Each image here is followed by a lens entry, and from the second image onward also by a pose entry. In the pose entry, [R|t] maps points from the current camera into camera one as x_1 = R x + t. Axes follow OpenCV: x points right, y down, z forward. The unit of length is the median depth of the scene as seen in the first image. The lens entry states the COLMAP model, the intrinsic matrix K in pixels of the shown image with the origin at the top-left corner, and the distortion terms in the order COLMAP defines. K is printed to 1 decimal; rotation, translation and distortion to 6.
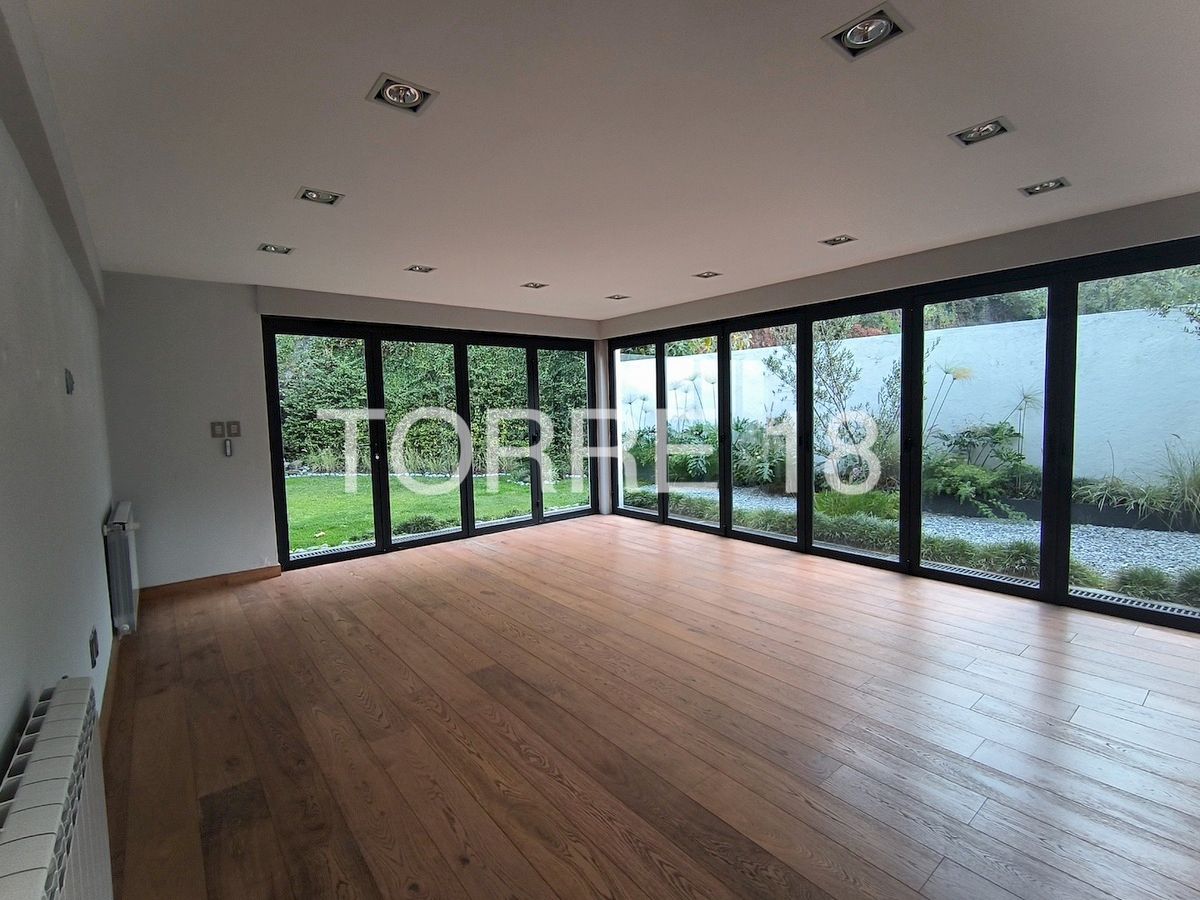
lens RADIAL K [[552.9, 0, 601.6], [0, 552.9, 447.9], [0, 0, 1]] dist [0.001369, 0.000167]
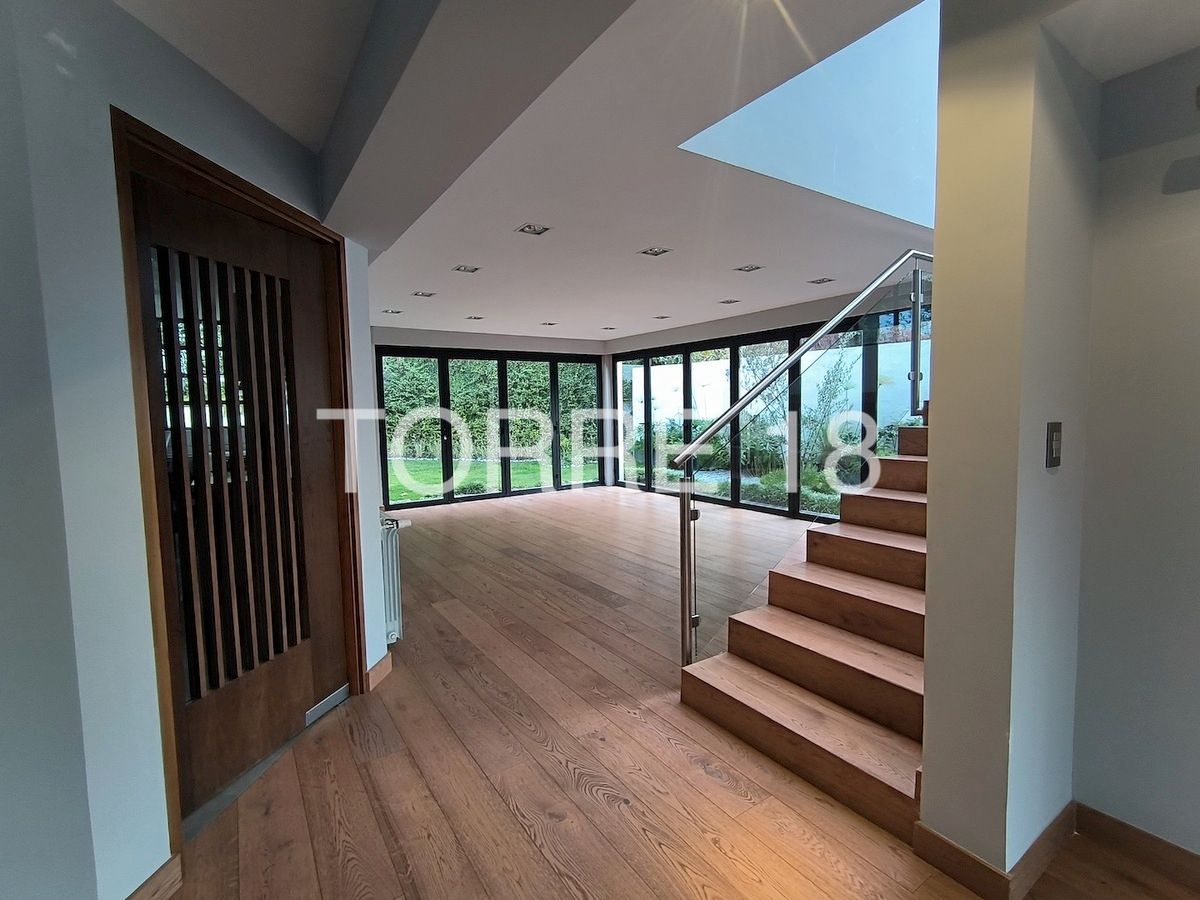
lens RADIAL K [[552.9, 0, 599.5], [0, 552.9, 448.8], [0, 0, 1]] dist [0.001369, 0.000167]
pose [[0.995564, 0.012146, -0.093304, 0.117337], [-0.011734, 0.999919, 0.004962, 0.027349], [0.093357, -0.003845, 0.995625, -0.356009]]
